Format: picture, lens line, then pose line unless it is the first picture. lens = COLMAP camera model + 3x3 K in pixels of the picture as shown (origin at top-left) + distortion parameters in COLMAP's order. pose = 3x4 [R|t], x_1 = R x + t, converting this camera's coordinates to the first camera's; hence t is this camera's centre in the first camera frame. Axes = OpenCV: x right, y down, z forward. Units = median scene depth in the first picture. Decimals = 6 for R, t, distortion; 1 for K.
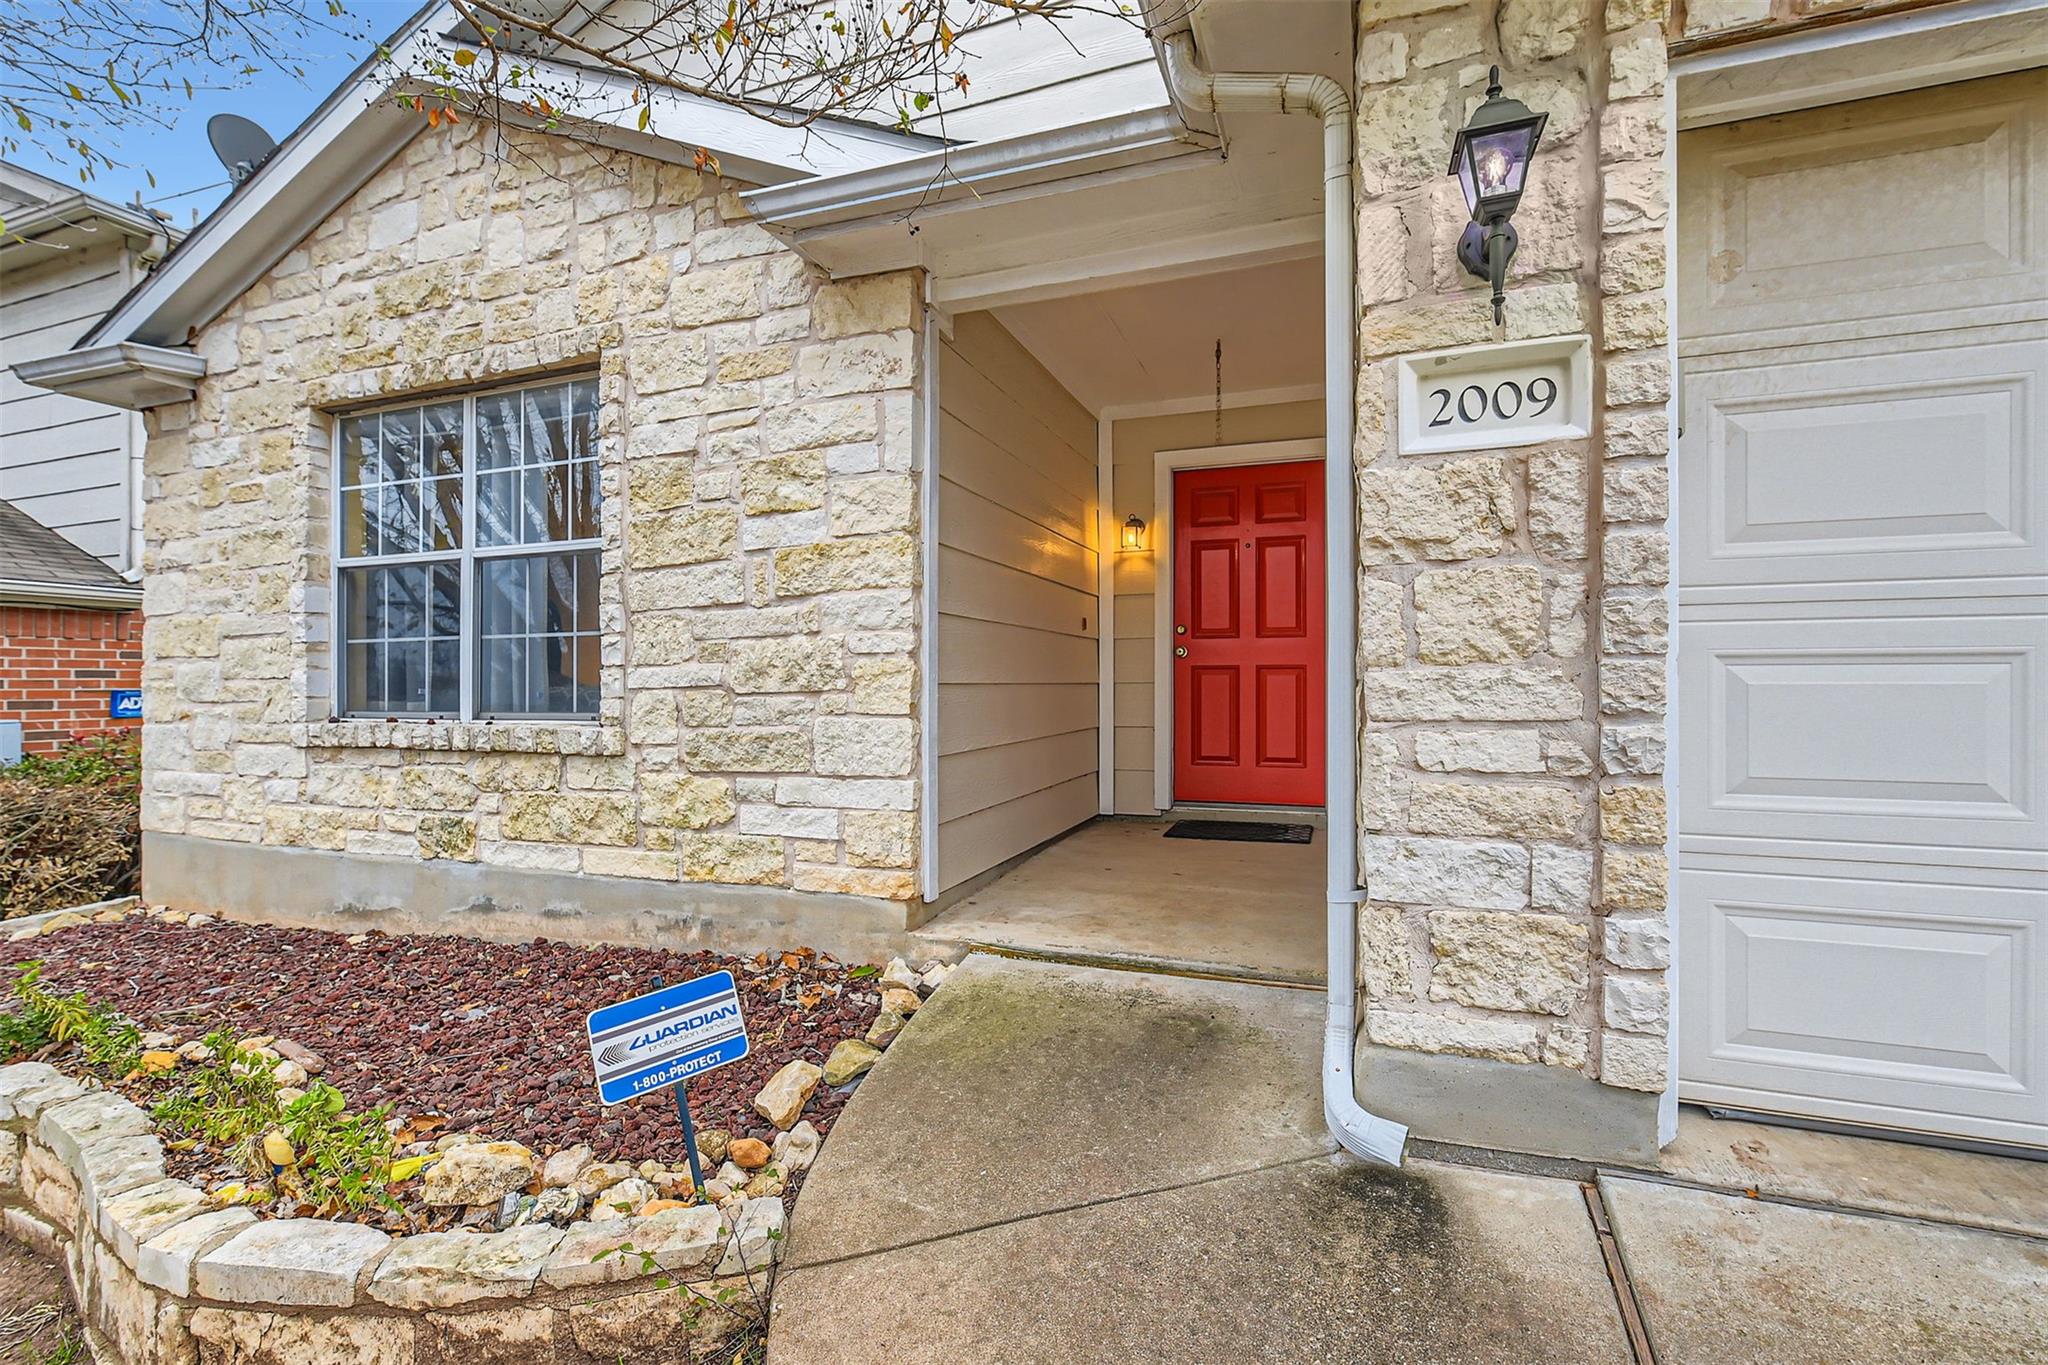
lens RADIAL K [[891.1, 0, 1043.2], [0, 891.1, 691.8], [0, 0, 1]] dist [-0.004142, 0.000038]
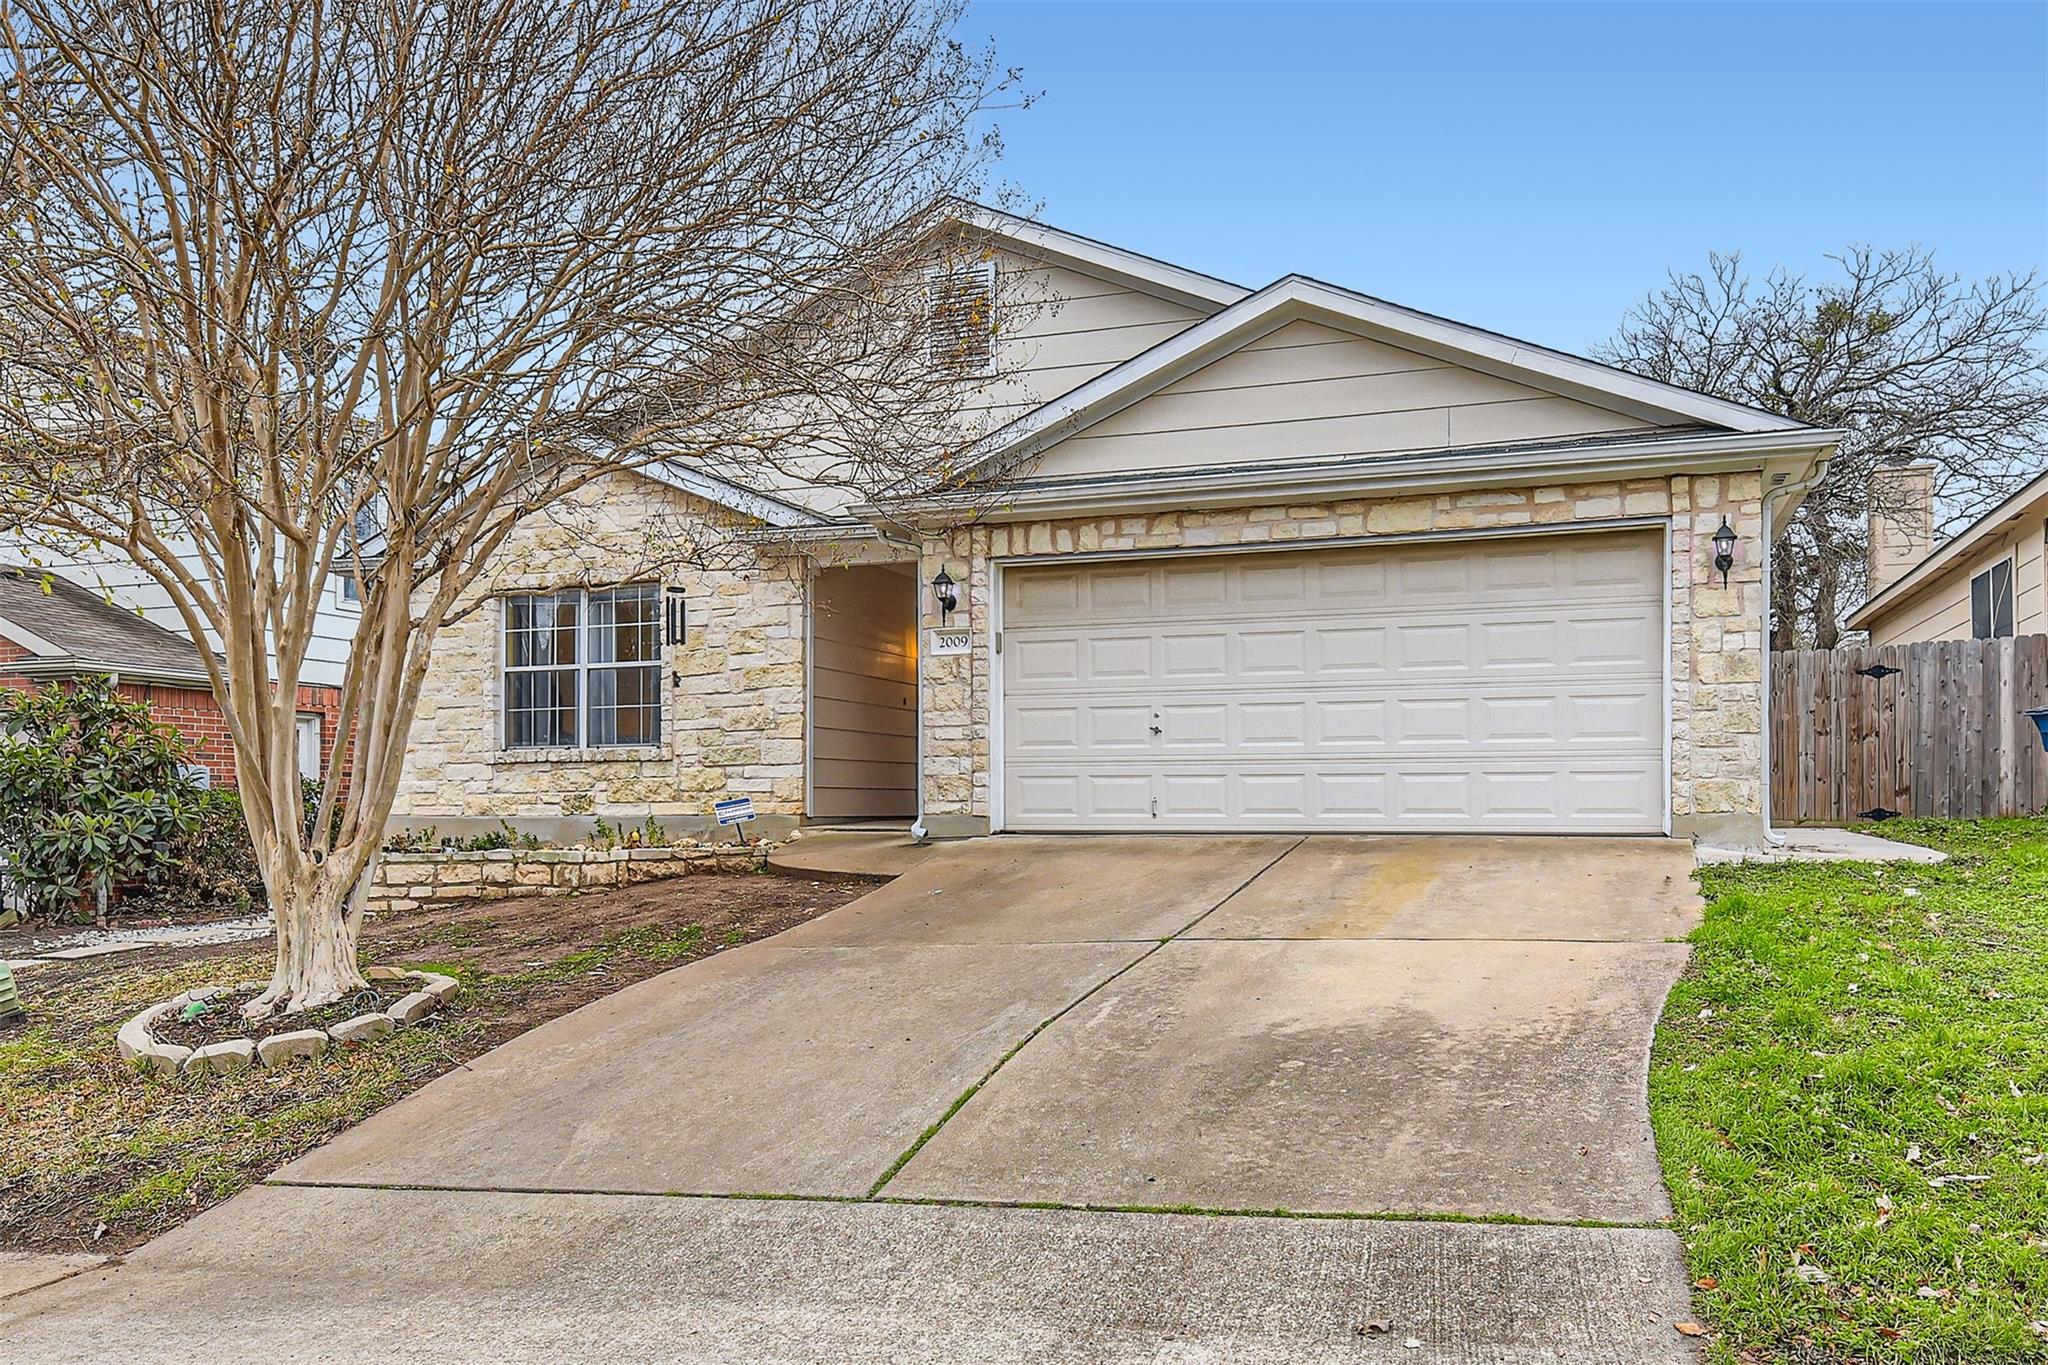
lens RADIAL K [[1302.6, 0, 1027.8], [0, 1302.6, 782.4], [0, 0, 1]] dist [0.001060, 0.003439]
pose [[0.999885, -0.001511, 0.015086, 0.331124], [0.001743, 0.999881, -0.015361, 0.161402], [-0.015060, 0.015385, 0.999768, -2.044041]]
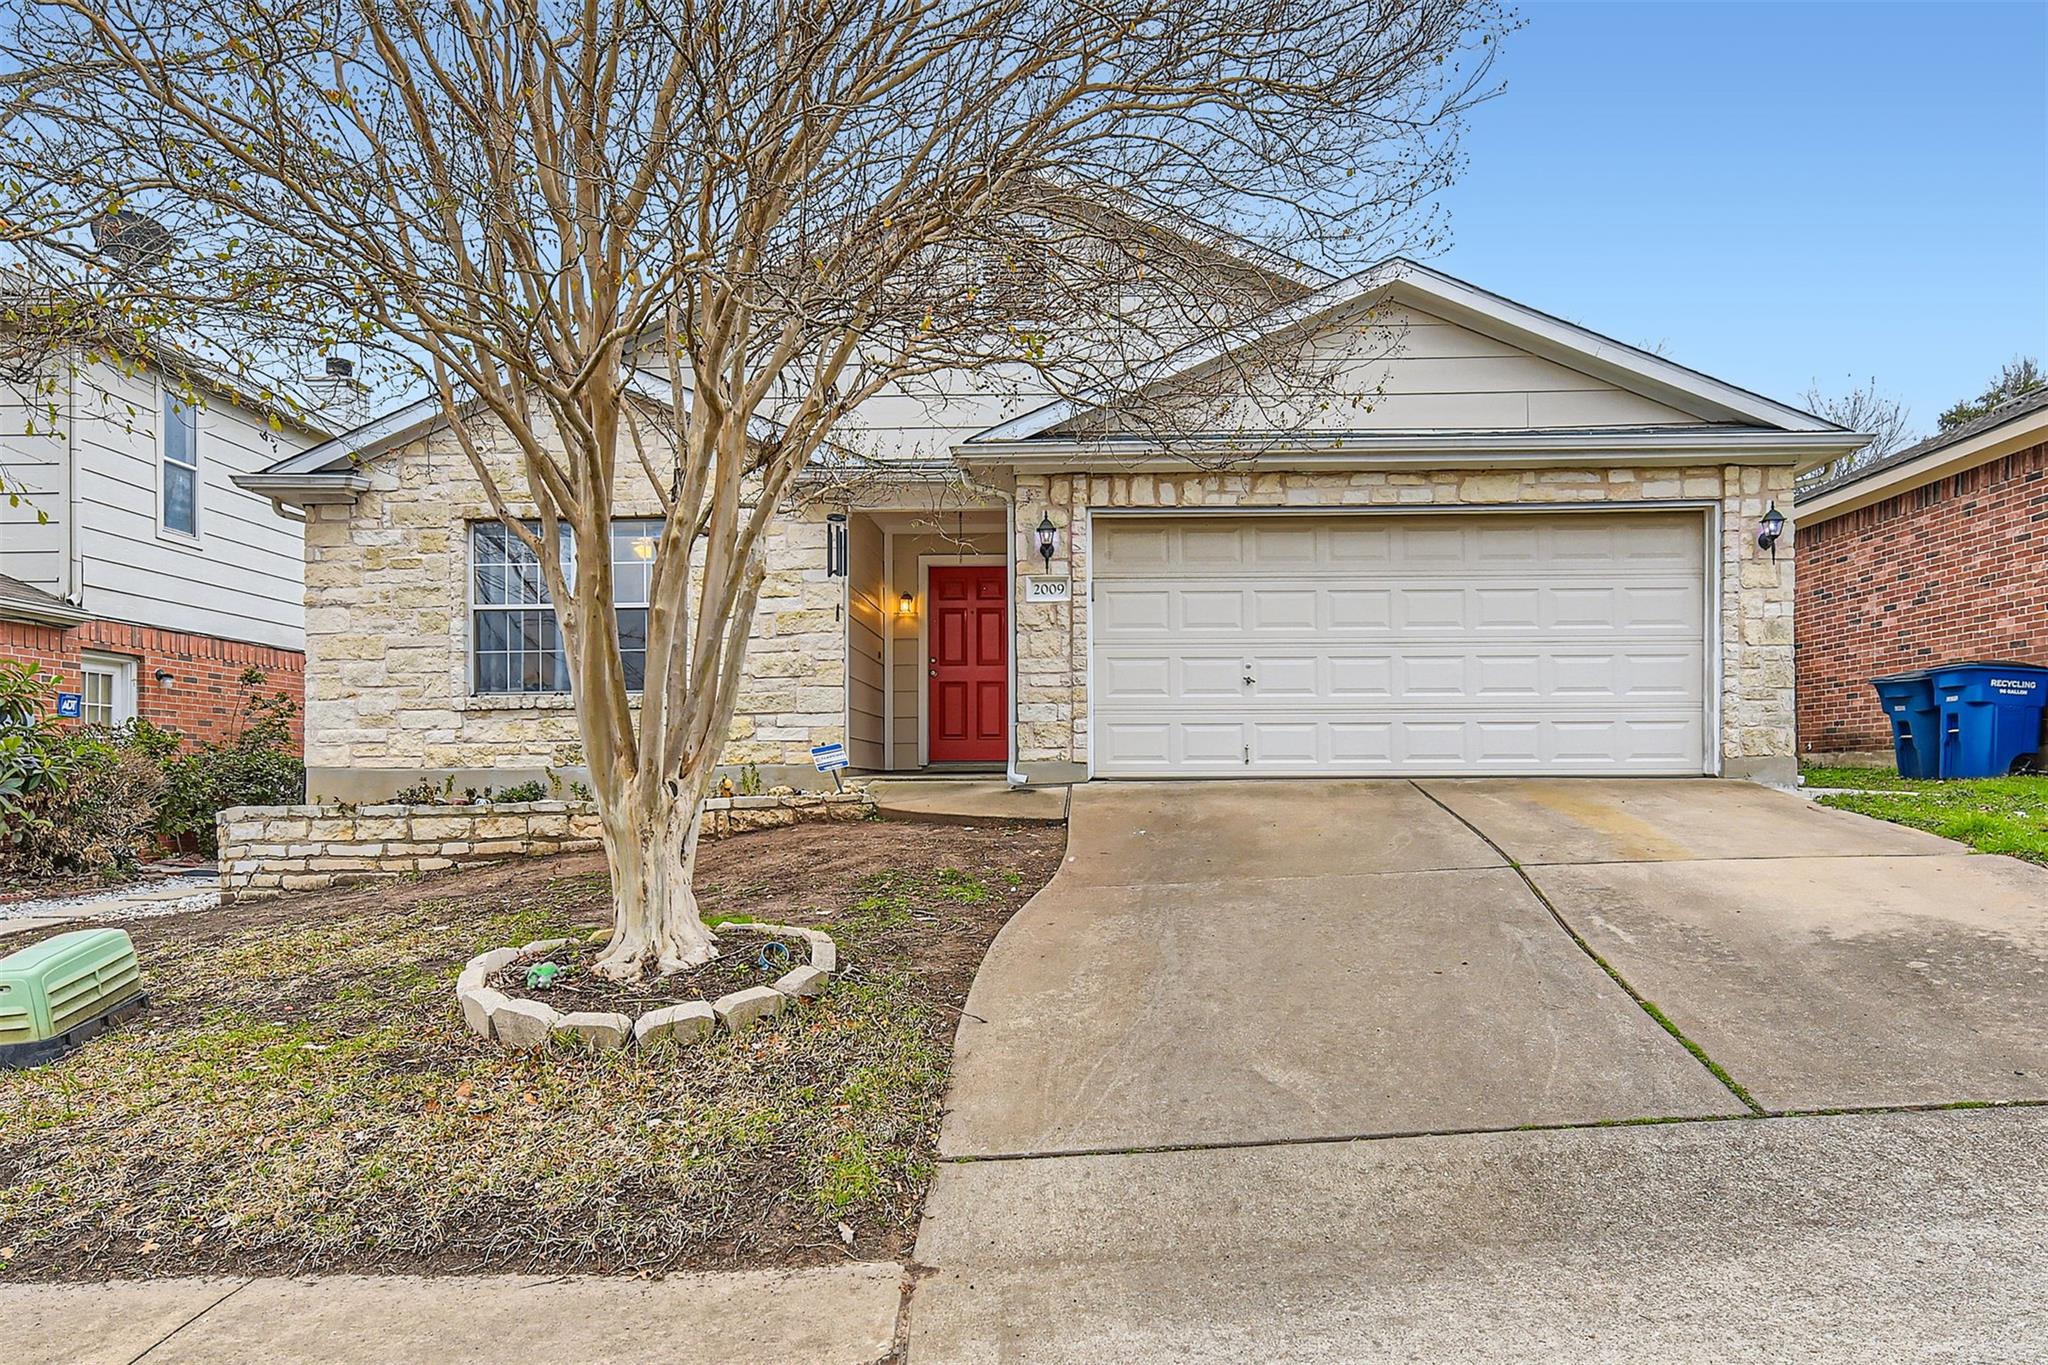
lens RADIAL K [[1212.5, 0, 1005.7], [0, 1212.5, 759.4], [0, 0, 1]] dist [0.000148, 0.002612]
pose [[0.960020, 0.001076, 0.279931, -0.505587], [0.002835, 0.999904, -0.013568, 0.211818], [-0.279918, 0.013819, 0.959924, -1.759873]]
